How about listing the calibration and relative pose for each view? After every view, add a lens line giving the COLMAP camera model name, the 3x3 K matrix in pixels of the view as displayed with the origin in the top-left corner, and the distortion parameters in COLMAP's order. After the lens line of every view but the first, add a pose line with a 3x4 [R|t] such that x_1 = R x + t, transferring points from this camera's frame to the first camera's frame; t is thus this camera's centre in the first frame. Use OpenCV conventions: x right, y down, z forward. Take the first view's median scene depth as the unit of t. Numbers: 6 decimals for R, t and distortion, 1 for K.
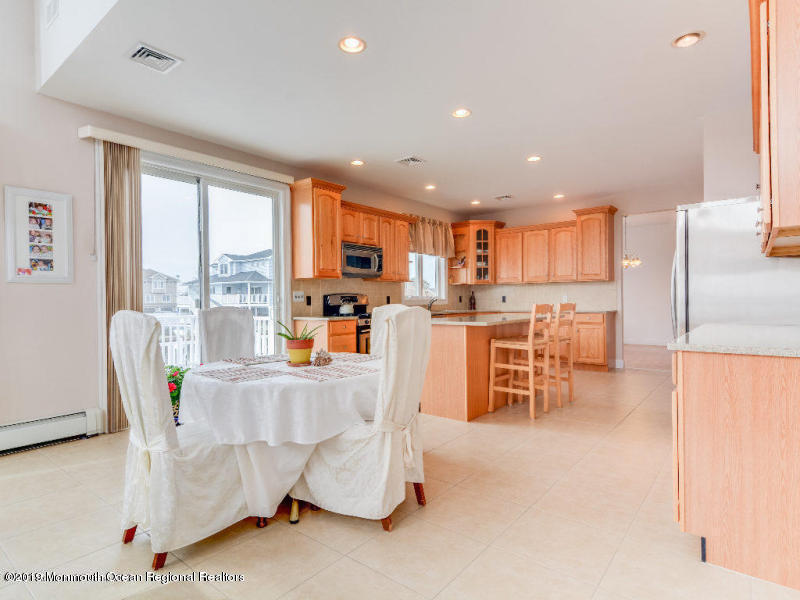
lens RADIAL K [[433.1, 0, 400.0], [0, 433.1, 300.0], [0, 0, 1]] dist [-0.000045, 0.000541]
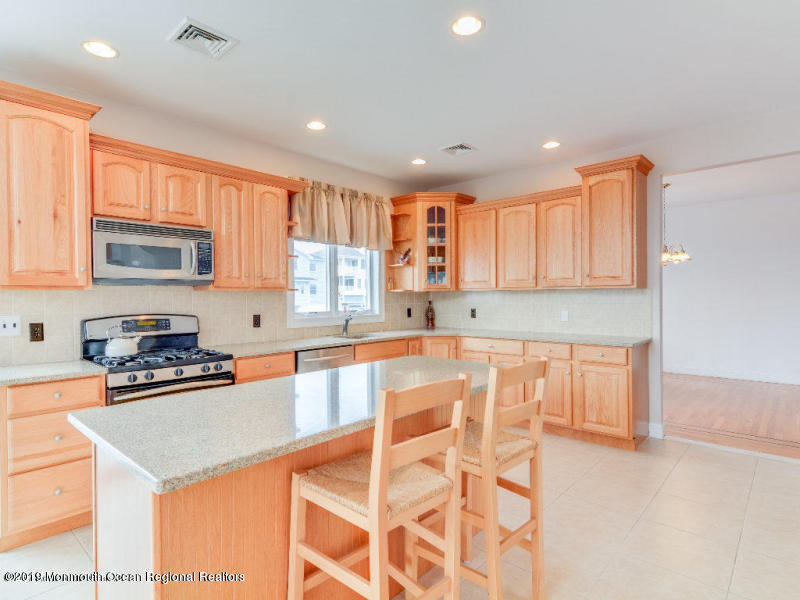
lens RADIAL K [[433.1, 0, 400.0], [0, 433.1, 300.0], [0, 0, 1]] dist [-0.000045, 0.000541]
pose [[0.998610, 0.000547, -0.052698, 0.176578], [-0.000198, 0.999978, 0.006619, -0.028896], [0.052700, -0.006600, 0.998589, 0.365584]]
